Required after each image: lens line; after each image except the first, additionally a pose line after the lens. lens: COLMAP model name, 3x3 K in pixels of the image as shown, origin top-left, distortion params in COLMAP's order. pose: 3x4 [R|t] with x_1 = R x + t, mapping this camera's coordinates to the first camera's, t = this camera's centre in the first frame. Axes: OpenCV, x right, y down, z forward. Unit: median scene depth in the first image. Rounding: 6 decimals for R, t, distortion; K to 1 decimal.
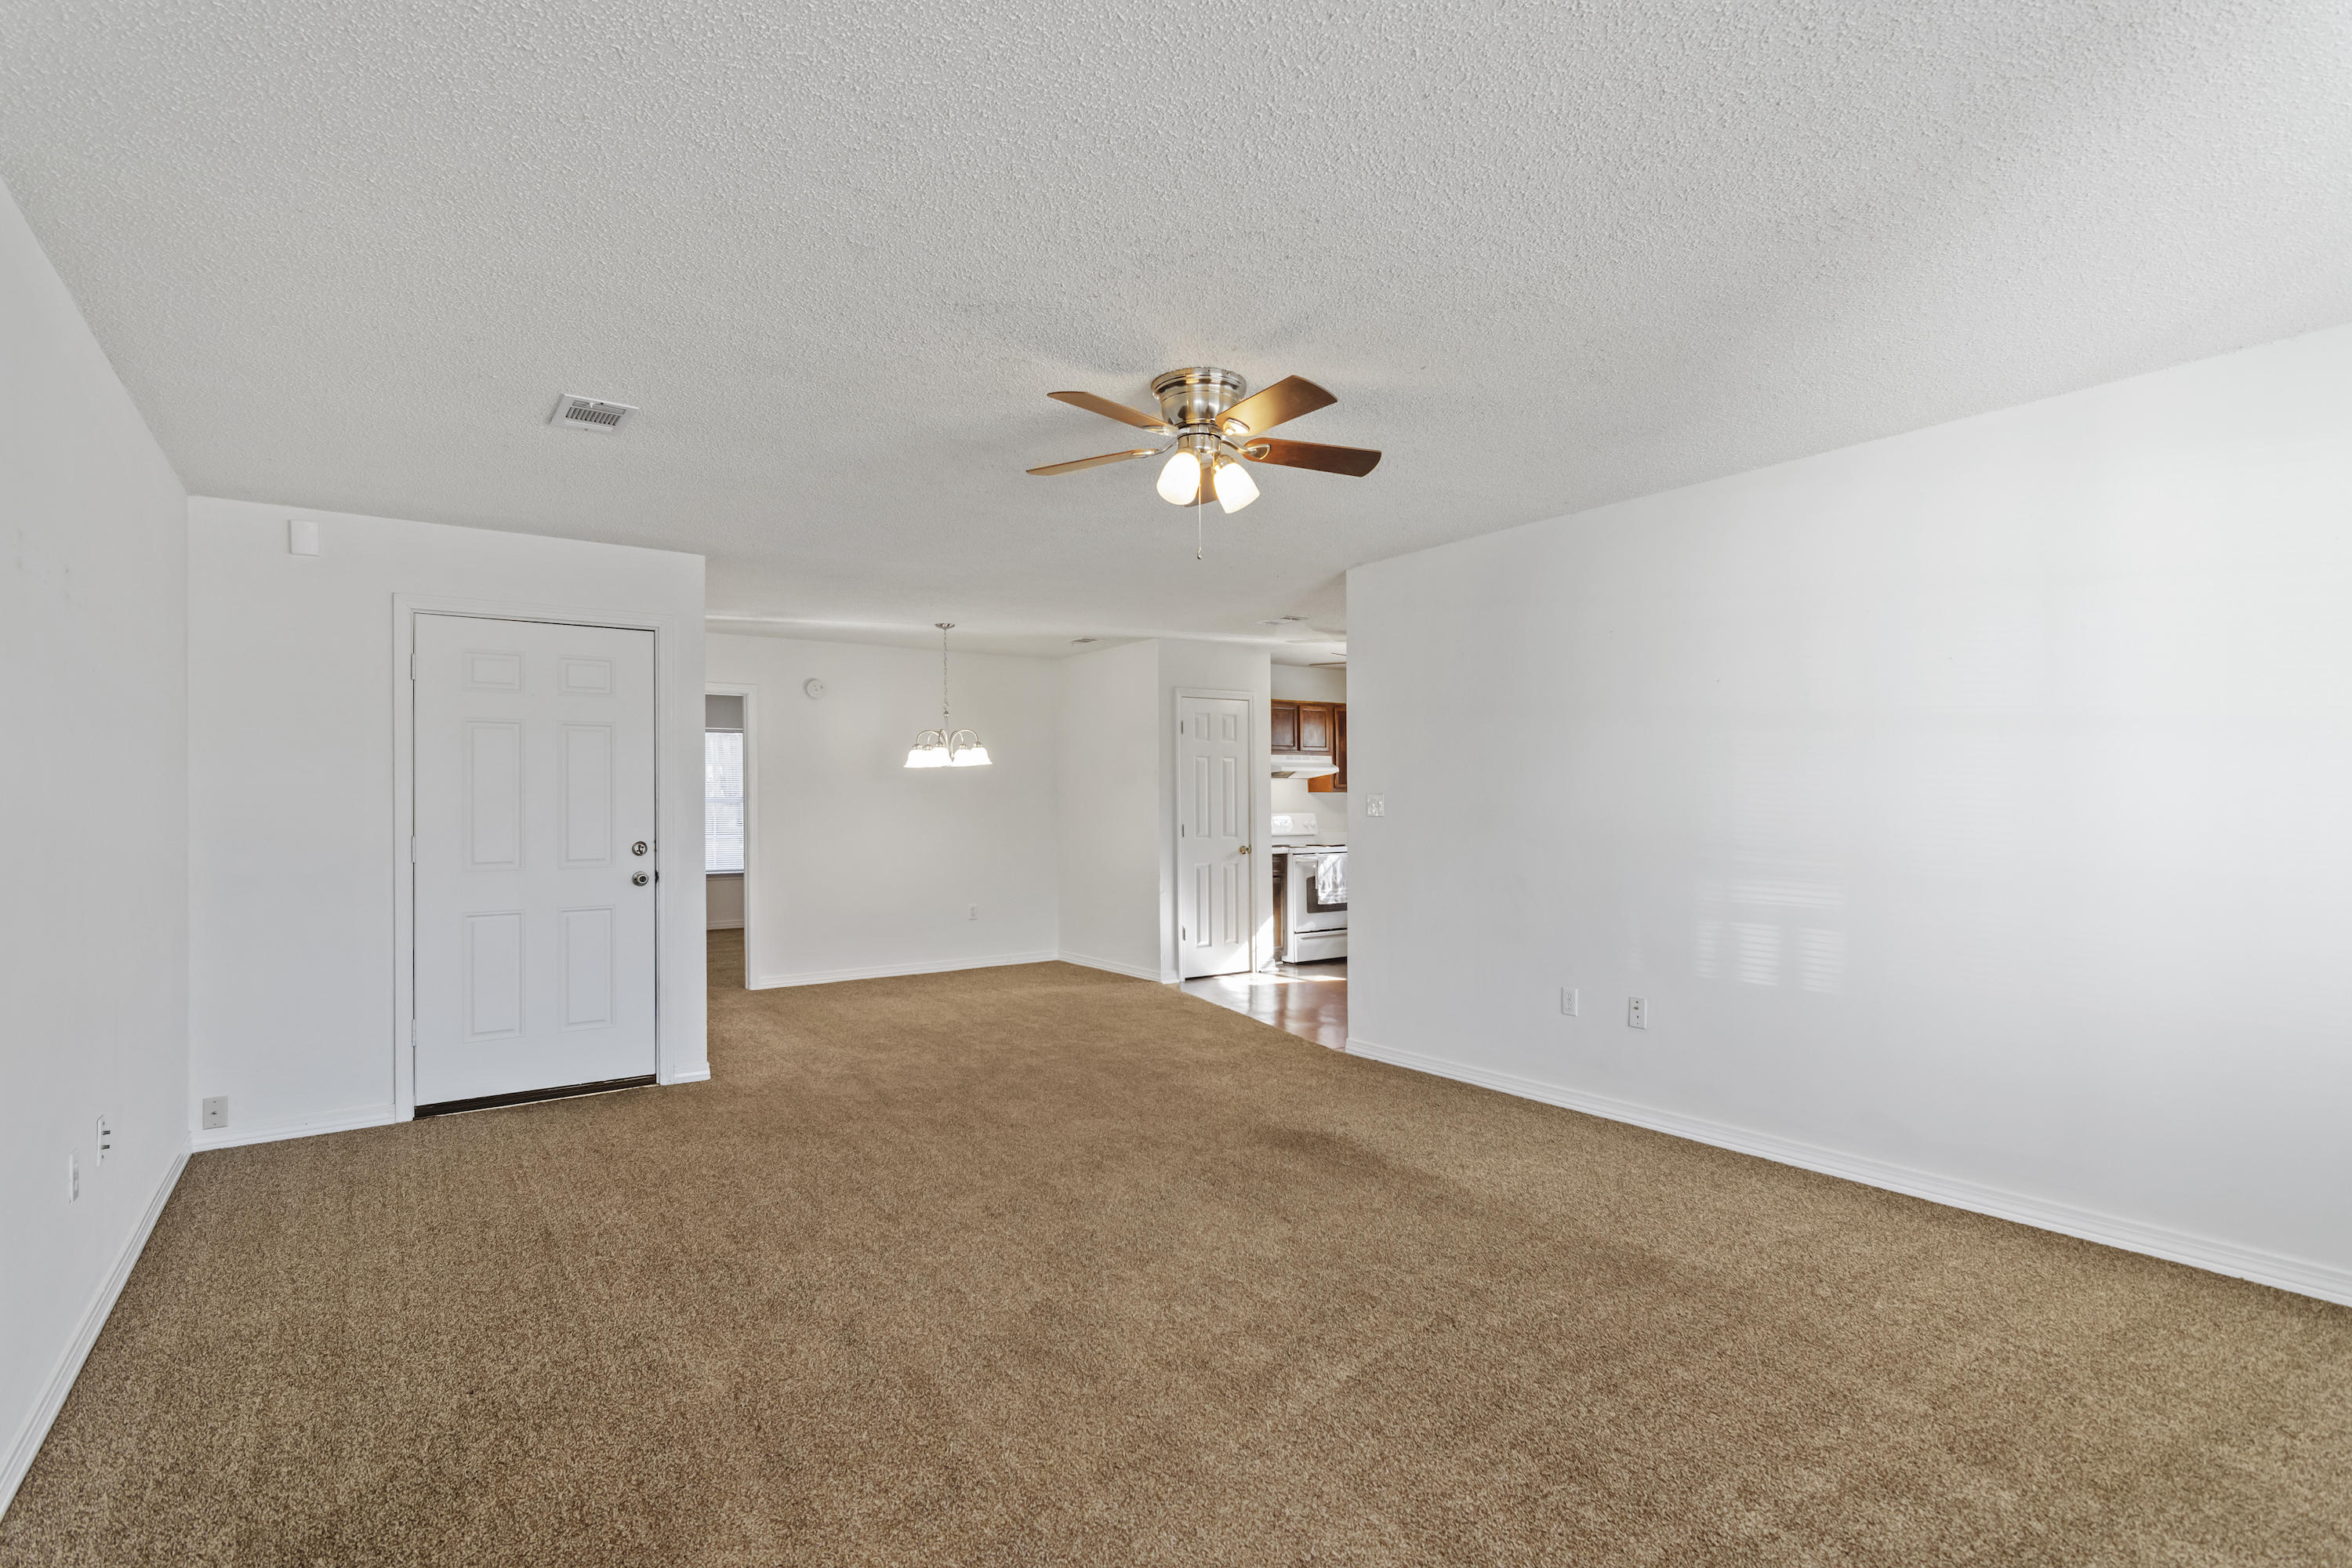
lens RADIAL K [[1122.4, 0, 1173.7], [0, 1122.4, 789.7], [0, 0, 1]] dist [-0.000663, 0.001292]
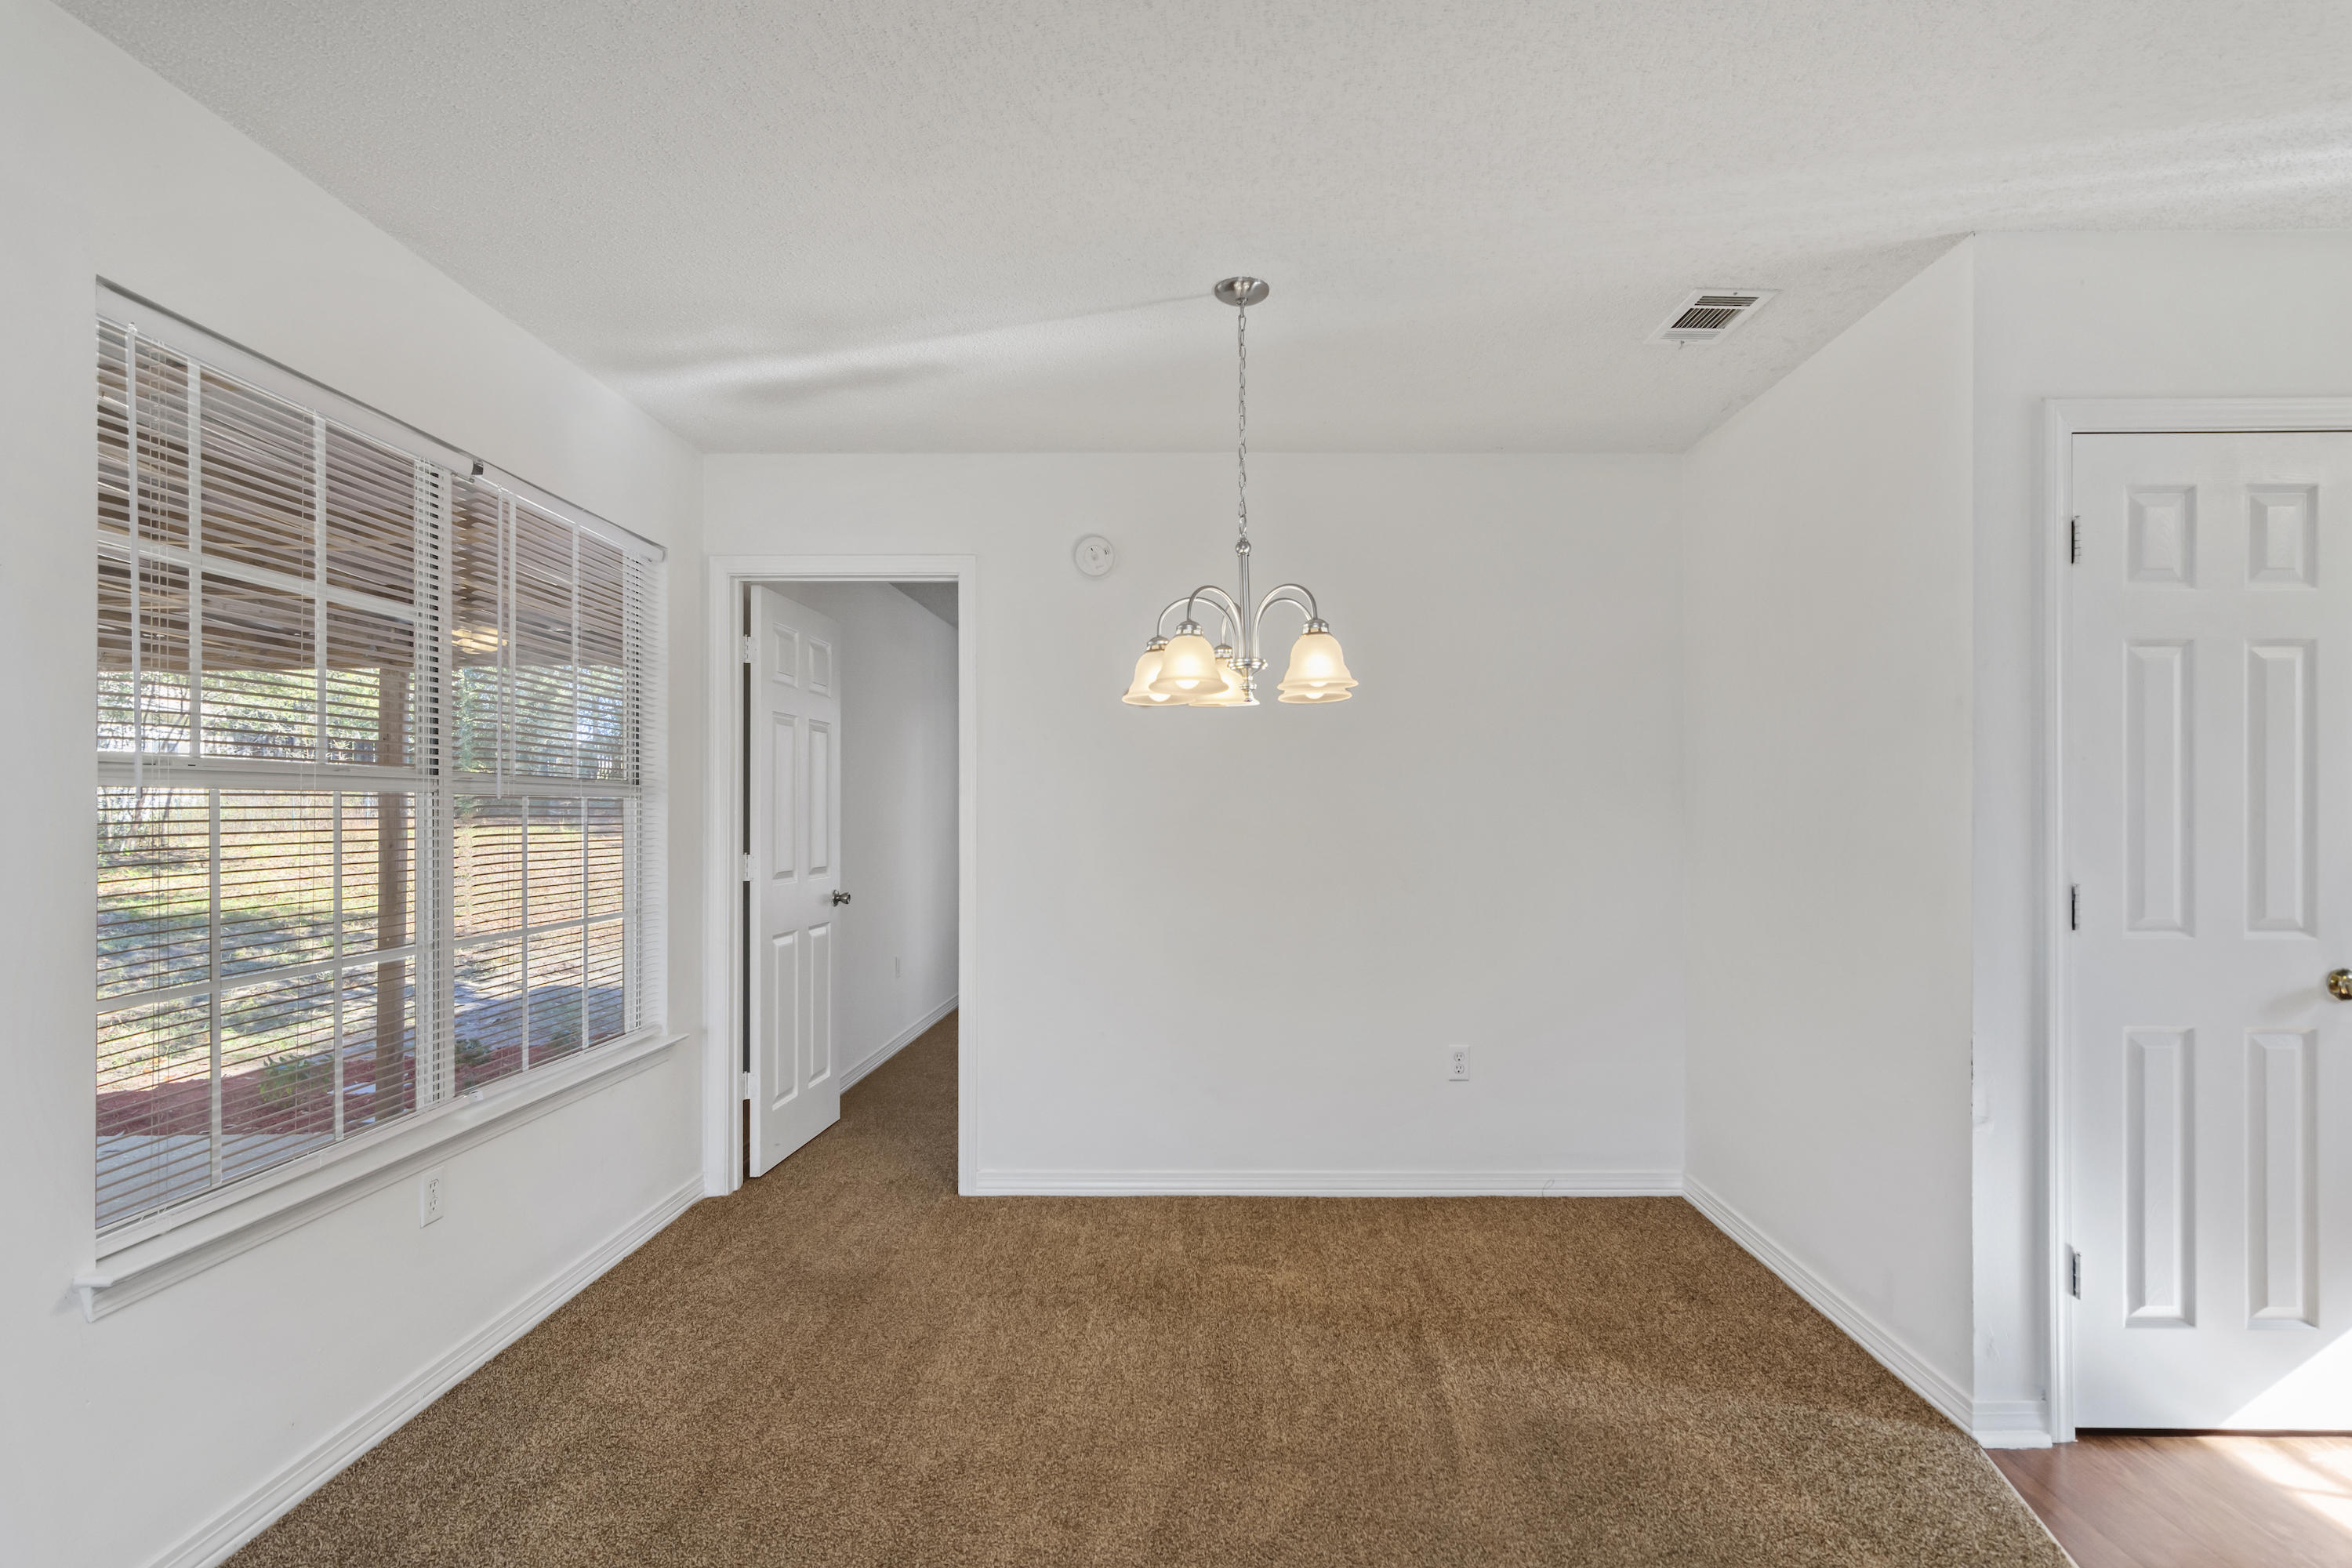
lens RADIAL K [[1122.4, 0, 1175.6], [0, 1122.4, 786.3], [0, 0, 1]] dist [-0.000663, 0.001292]
pose [[0.818560, 0.008668, -0.574356, -0.014597], [-0.001047, 0.999907, 0.013599, 0.002177], [0.574420, -0.010530, 0.818493, 0.640004]]
